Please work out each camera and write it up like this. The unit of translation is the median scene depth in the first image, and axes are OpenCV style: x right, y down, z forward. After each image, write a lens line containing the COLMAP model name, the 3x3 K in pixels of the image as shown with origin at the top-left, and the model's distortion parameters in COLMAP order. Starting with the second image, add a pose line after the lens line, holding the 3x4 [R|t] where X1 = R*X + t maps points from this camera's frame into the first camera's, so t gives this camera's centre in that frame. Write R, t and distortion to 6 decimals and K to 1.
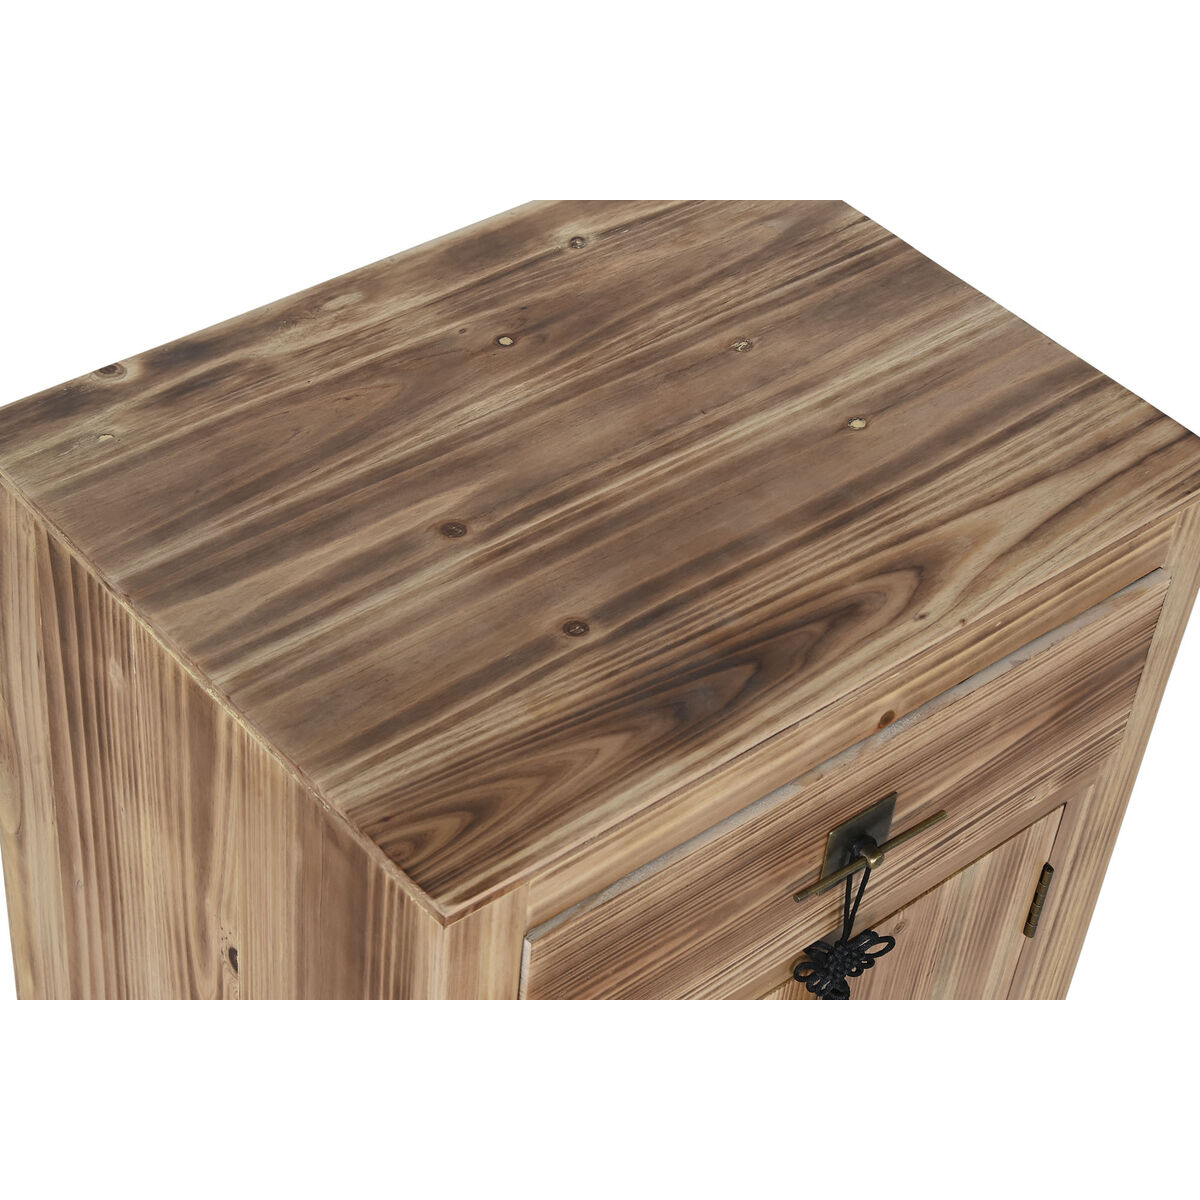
lens RADIAL K [[2447.5, 0, 600.2], [0, 2447.5, 690.0], [0, 0, 1]] dist [0.007555, 0.042305]
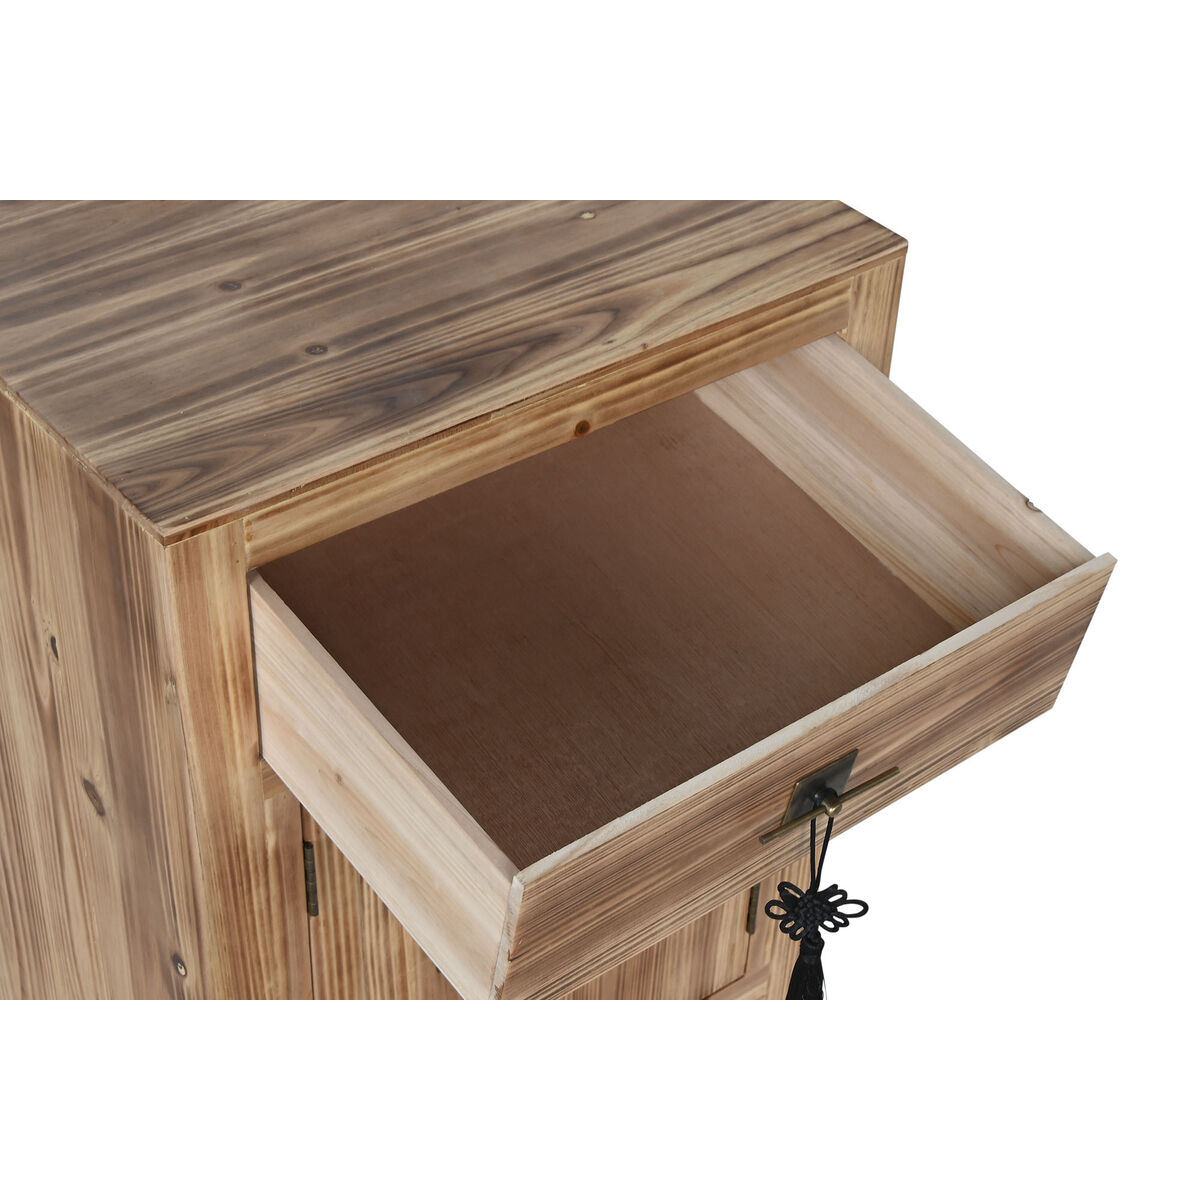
lens RADIAL K [[2278.6, 0, 600.0], [0, 2278.6, 600.0], [0, 0, 1]] dist [0.021159, 0.103597]
pose [[0.998111, -0.015478, -0.059451, 0.189347], [0.009731, 0.995357, -0.095755, 0.201285], [0.060657, 0.094996, 0.993628, -0.099692]]
